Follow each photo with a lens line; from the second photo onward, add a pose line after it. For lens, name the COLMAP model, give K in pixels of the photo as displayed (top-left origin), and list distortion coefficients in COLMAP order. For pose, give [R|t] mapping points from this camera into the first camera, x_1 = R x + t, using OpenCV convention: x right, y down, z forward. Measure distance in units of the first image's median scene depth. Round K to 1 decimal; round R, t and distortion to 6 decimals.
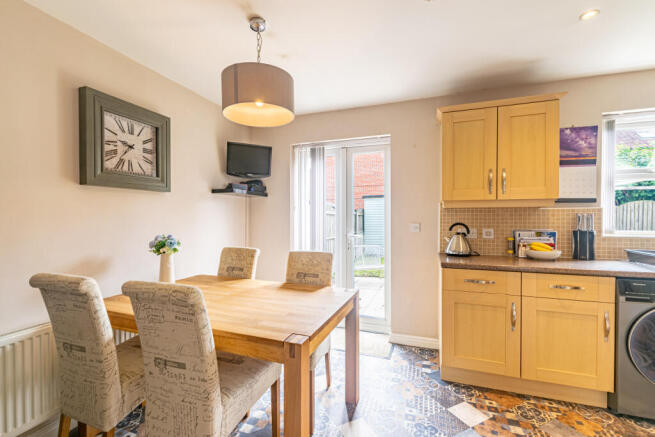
lens RADIAL K [[282.5, 0, 328.7], [0, 282.5, 220.1], [0, 0, 1]] dist [0.001046, -0.000068]
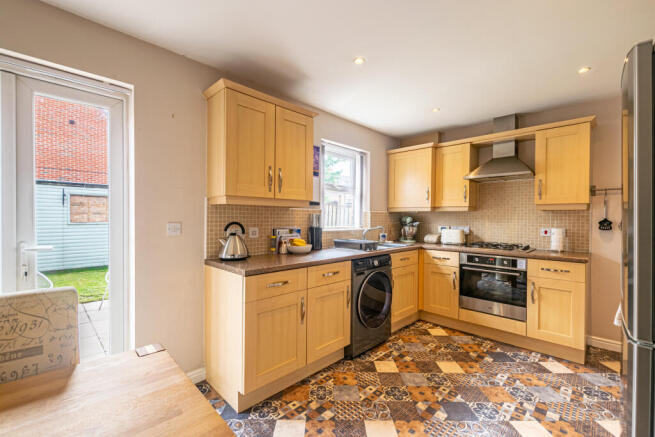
lens RADIAL K [[282.5, 0, 328.7], [0, 282.5, 220.1], [0, 0, 1]] dist [0.001046, -0.000068]
pose [[0.426117, -0.002773, 0.904664, -0.222800], [-0.000171, 0.999995, 0.003146, 0.001668], [-0.904668, -0.001495, 0.426114, 0.402948]]
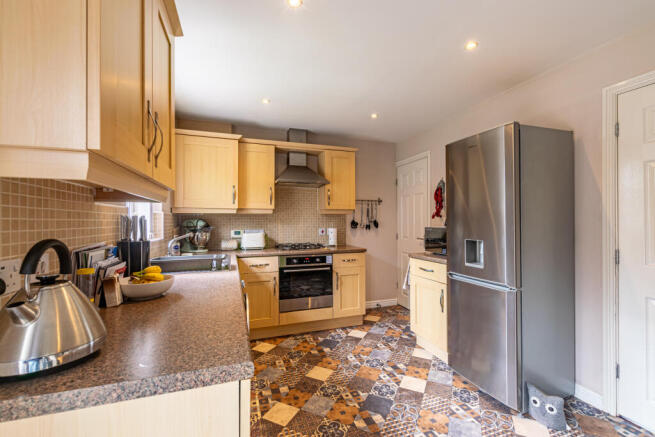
lens RADIAL K [[282.5, 0, 328.7], [0, 282.5, 220.1], [0, 0, 1]] dist [0.001046, -0.000068]
pose [[-0.623711, 0.006537, 0.781628, 0.093861], [0.012083, 0.999926, 0.001279, -0.006881], [-0.781562, 0.010242, -0.623744, 1.057892]]
